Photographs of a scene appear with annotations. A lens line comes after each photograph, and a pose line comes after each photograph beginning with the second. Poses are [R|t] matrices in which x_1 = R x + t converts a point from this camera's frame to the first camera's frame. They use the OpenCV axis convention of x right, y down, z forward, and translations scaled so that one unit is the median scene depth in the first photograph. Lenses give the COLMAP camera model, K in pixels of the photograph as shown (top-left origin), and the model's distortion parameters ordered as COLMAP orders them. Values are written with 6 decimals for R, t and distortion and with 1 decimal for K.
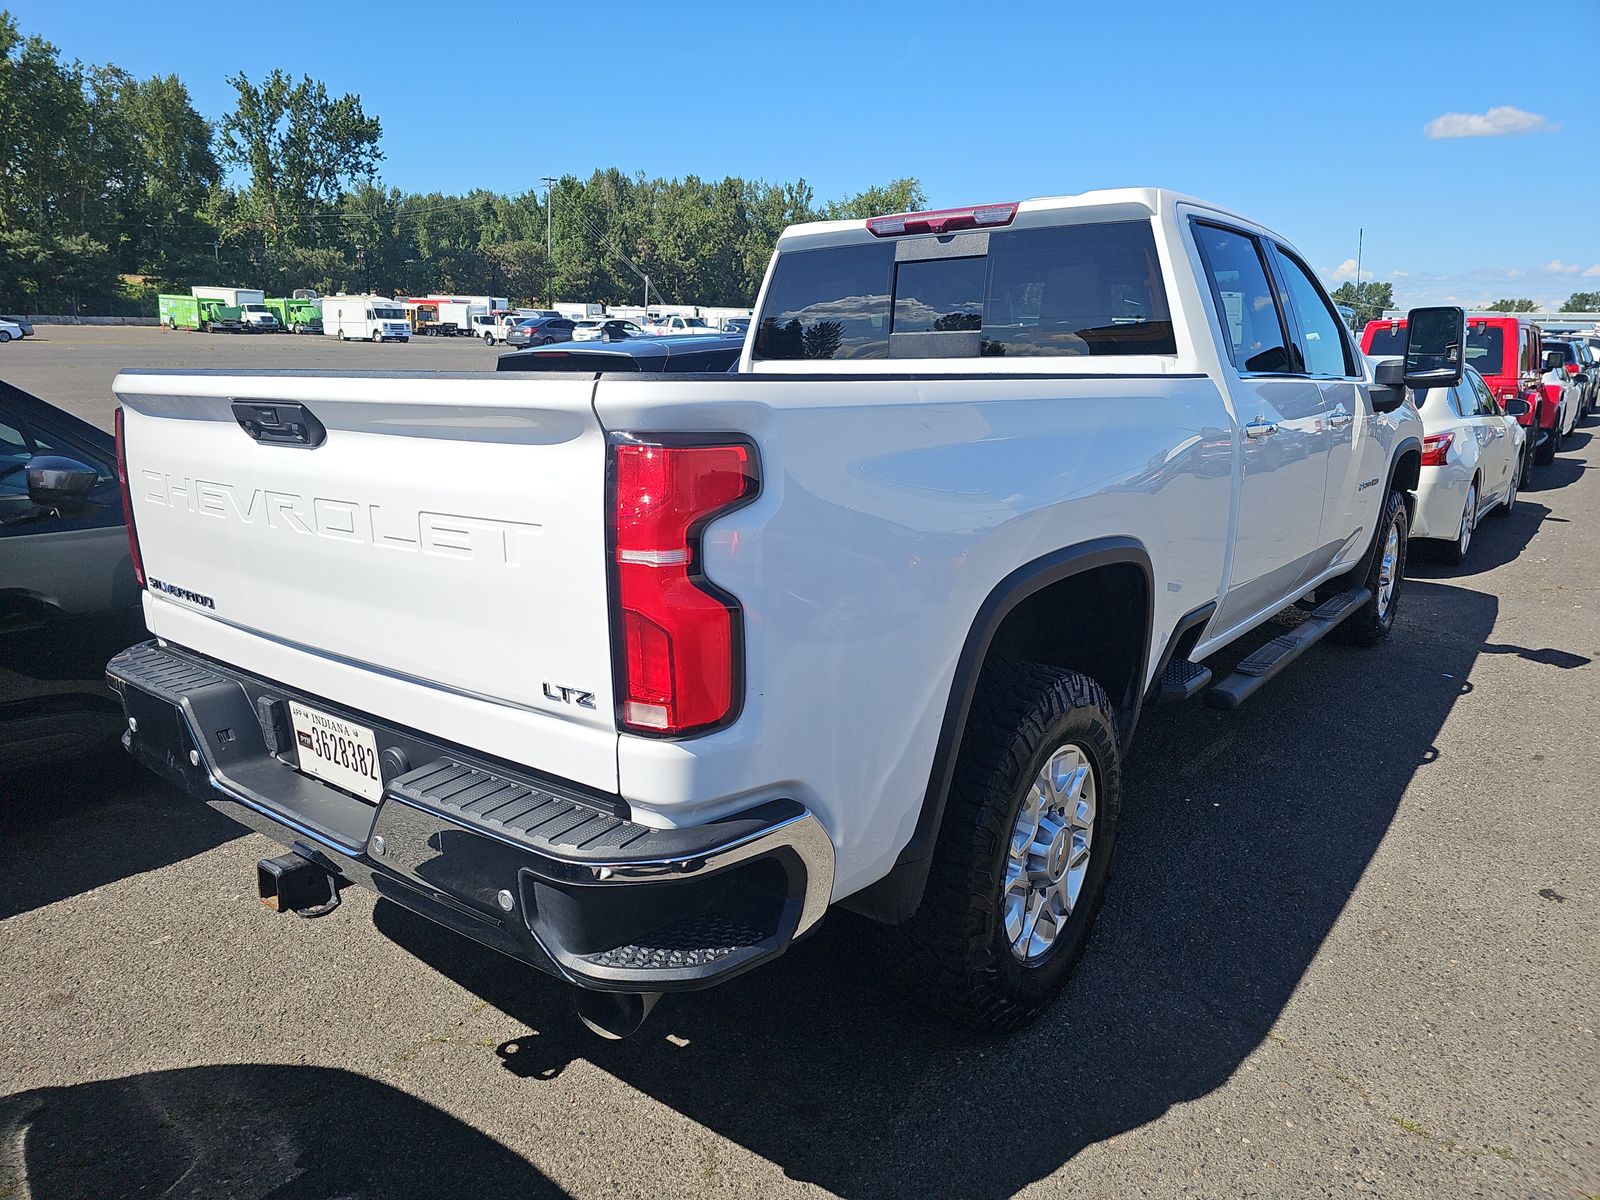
lens RADIAL K [[1089.9, 0, 794.3], [0, 1089.9, 603.2], [0, 0, 1]] dist [0.061569, -0.049886]
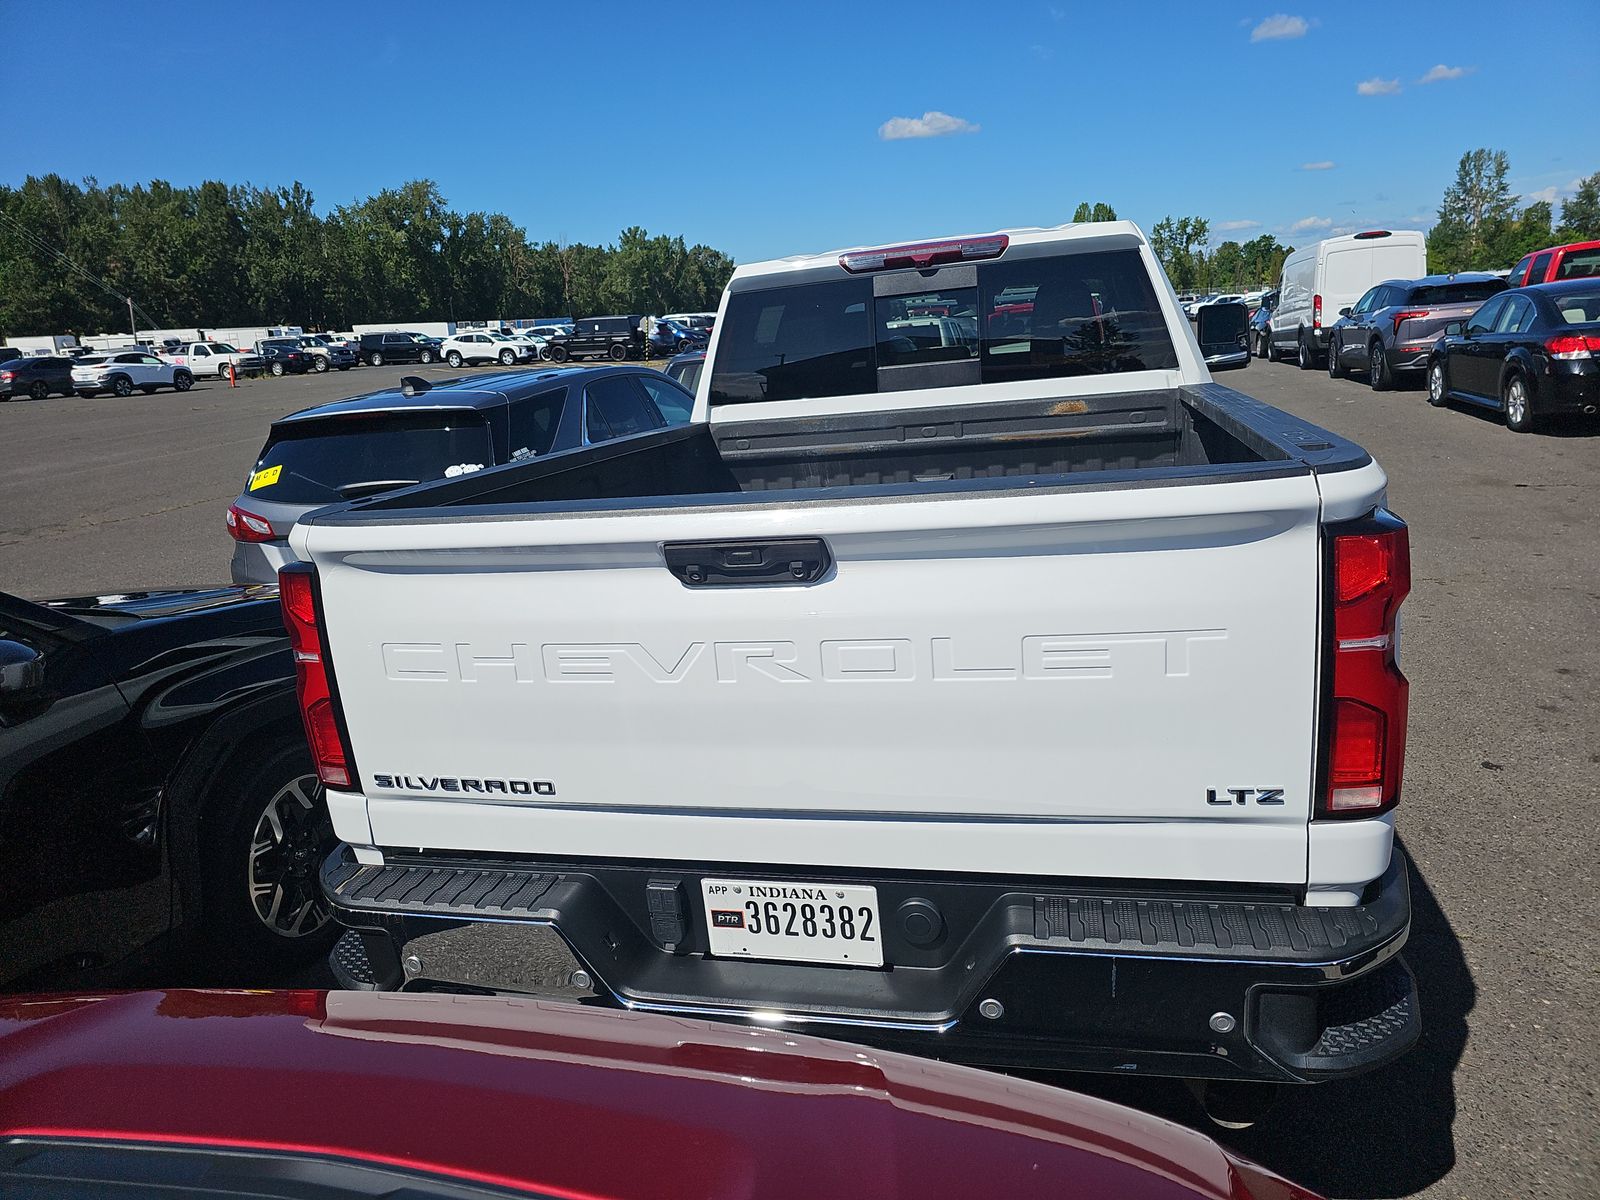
lens RADIAL K [[1092.2, 0, 800.0], [0, 1092.2, 600.0], [0, 0, 1]] dist [0.052605, -0.050496]
pose [[0.906973, -0.168260, 0.386119, -0.404043], [0.168562, 0.985127, 0.033348, -0.082574], [-0.385987, 0.034839, 0.921846, 0.109473]]
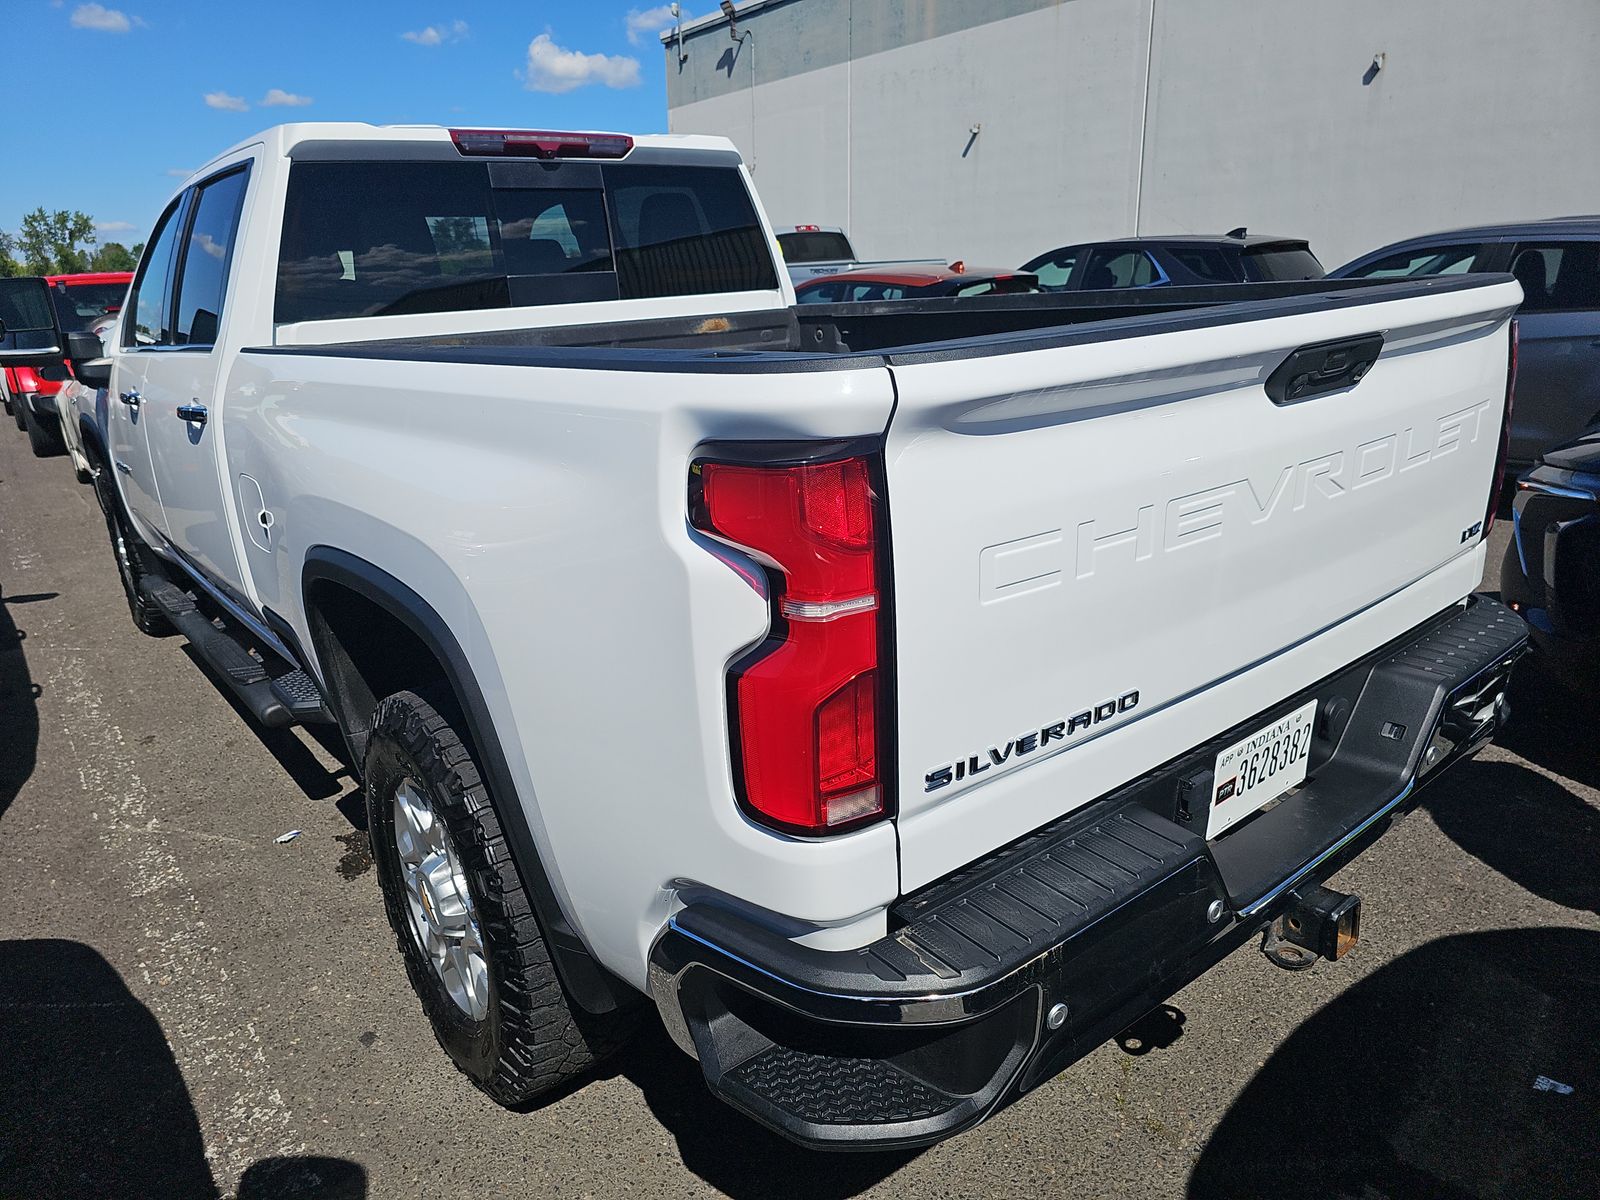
lens RADIAL K [[1074.9, 0, 804.4], [0, 1074.9, 606.0], [0, 0, 1]] dist [0.048207, -0.036347]
pose [[0.214382, -0.297816, 0.930240, -0.698089], [0.264344, 0.934532, 0.238270, -0.152301], [-0.940299, 0.194822, 0.279073, 0.618126]]
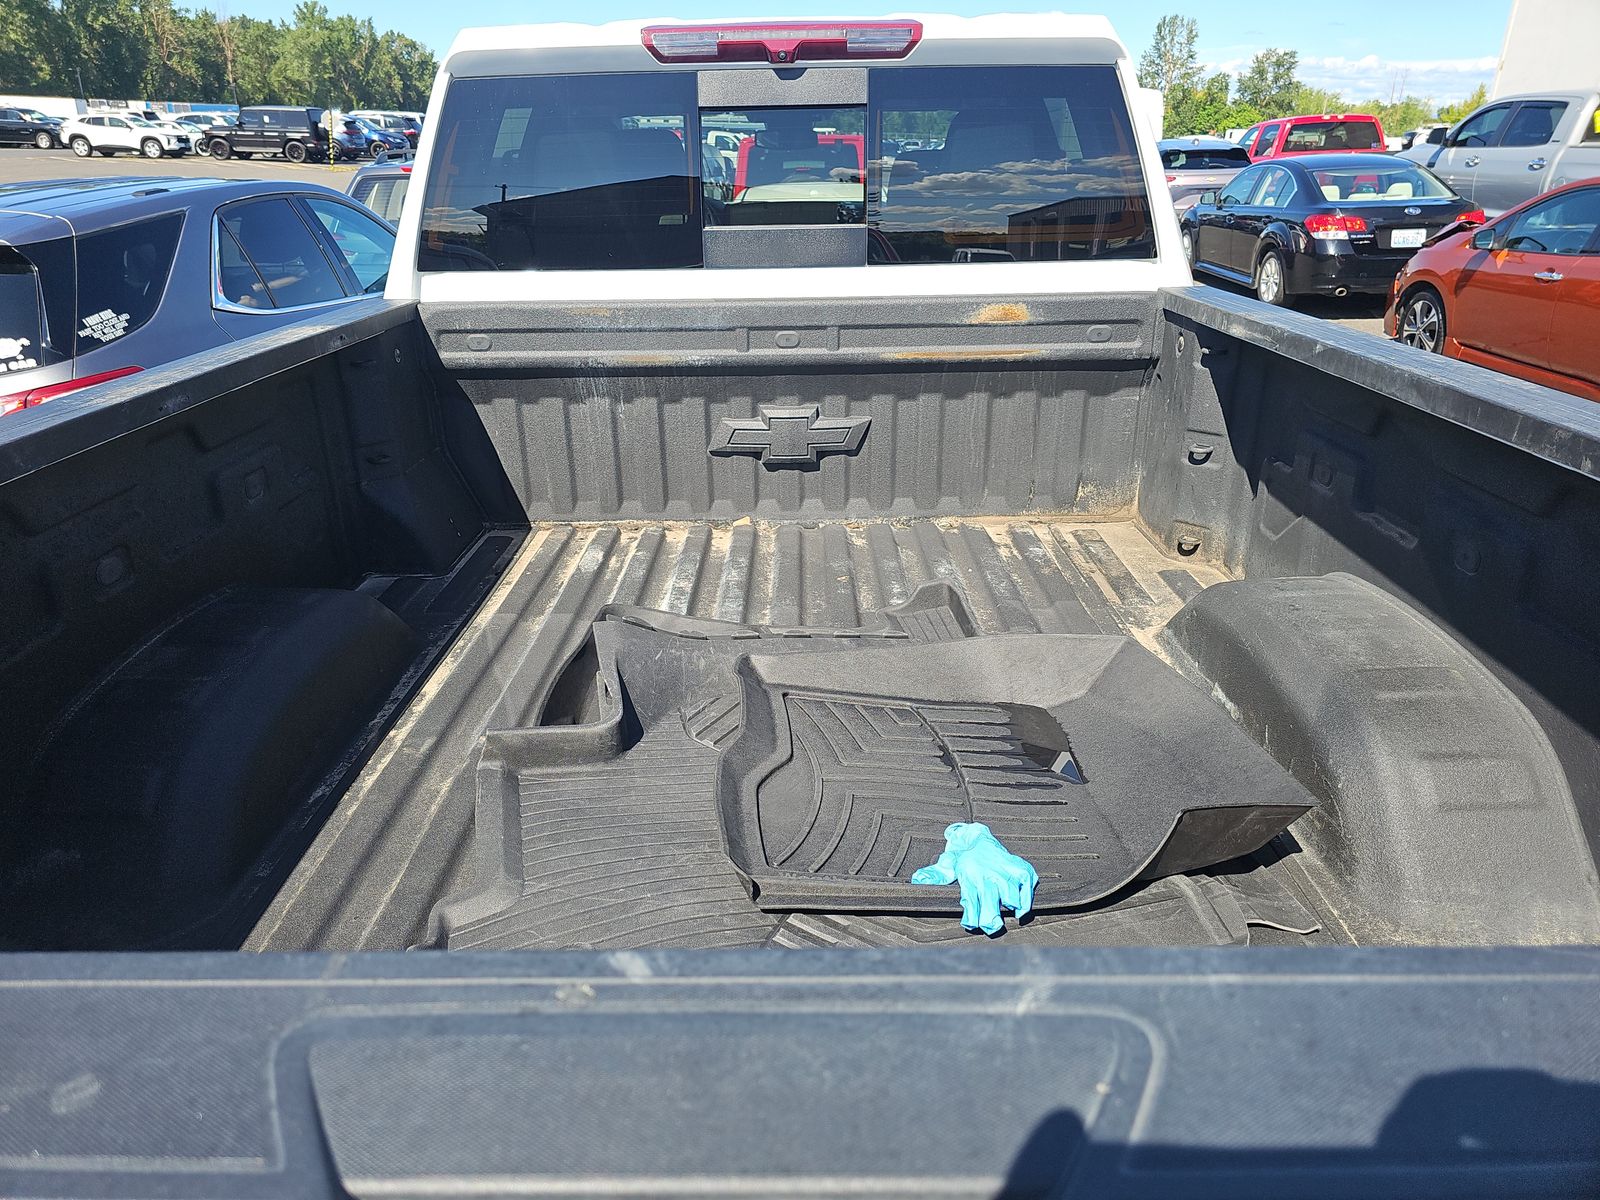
lens RADIAL K [[1092.2, 0, 800.0], [0, 1092.2, 600.0], [0, 0, 1]] dist [0.052605, -0.050496]
pose [[0.787316, -0.240470, 0.567722, -0.277216], [0.142228, 0.966806, 0.212268, -0.168181], [-0.599921, -0.086376, 0.795383, 0.455203]]
